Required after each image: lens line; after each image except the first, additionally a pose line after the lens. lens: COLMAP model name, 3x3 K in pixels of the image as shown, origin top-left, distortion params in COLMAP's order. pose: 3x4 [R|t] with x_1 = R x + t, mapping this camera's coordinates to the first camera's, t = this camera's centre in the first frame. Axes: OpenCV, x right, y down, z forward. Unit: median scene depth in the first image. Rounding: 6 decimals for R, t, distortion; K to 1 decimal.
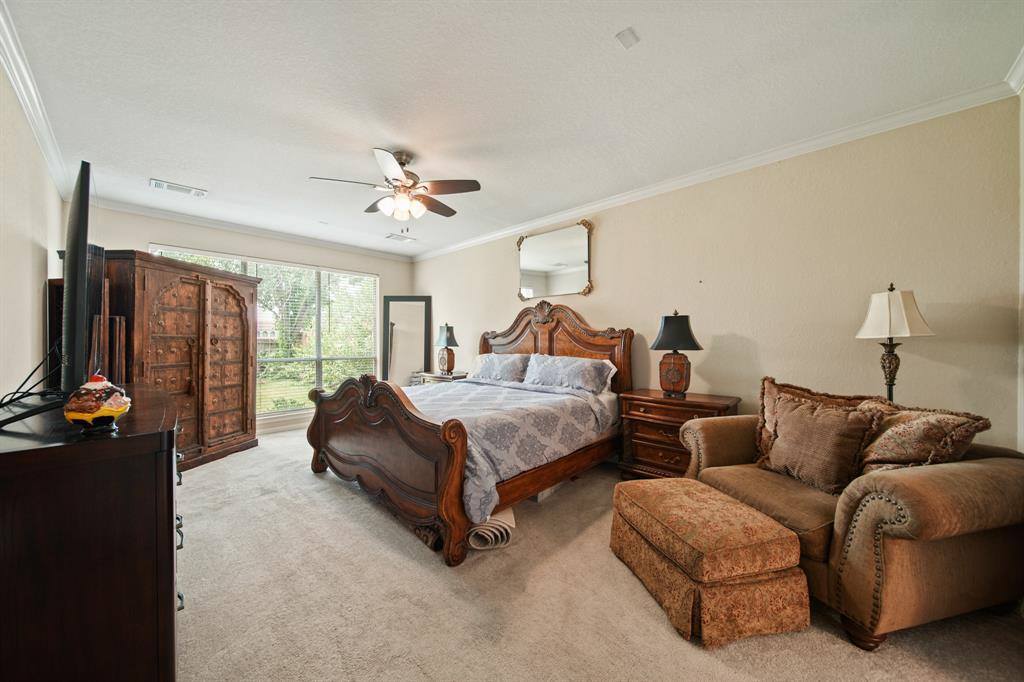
lens RADIAL K [[363.3, 0, 503.4], [0, 363.3, 342.1], [0, 0, 1]] dist [-0.001680, -0.000789]
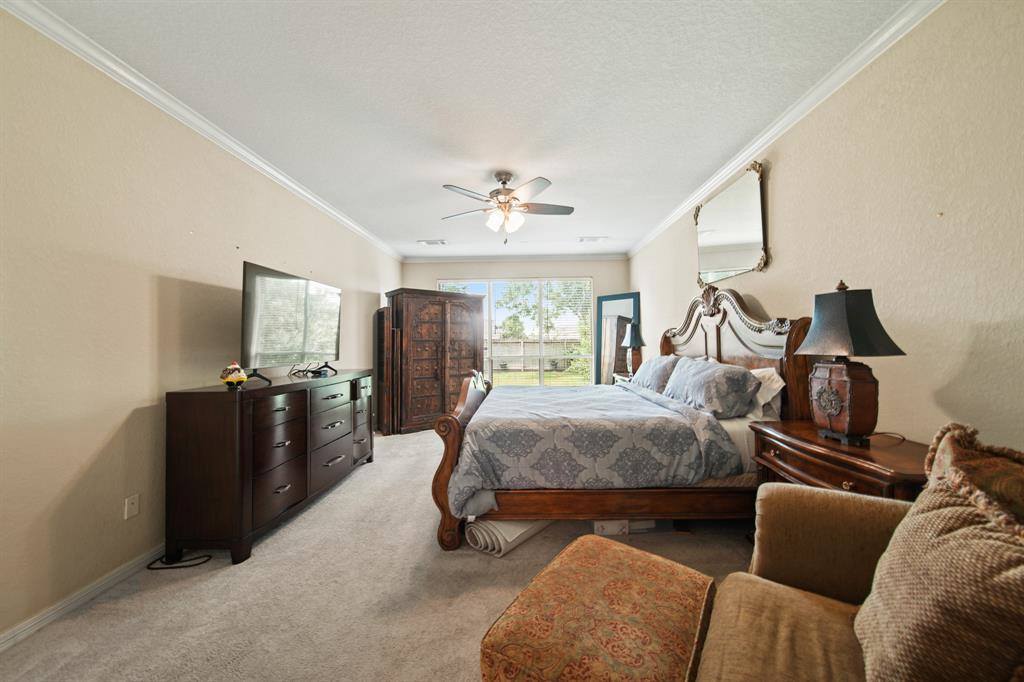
lens RADIAL K [[363.3, 0, 511.2], [0, 363.3, 332.5], [0, 0, 1]] dist [-0.001680, -0.000789]
pose [[0.671623, -0.026673, -0.740413, 0.467825], [0.009711, 0.999583, -0.027201, -0.001738], [0.740830, 0.011079, 0.671601, 0.233861]]
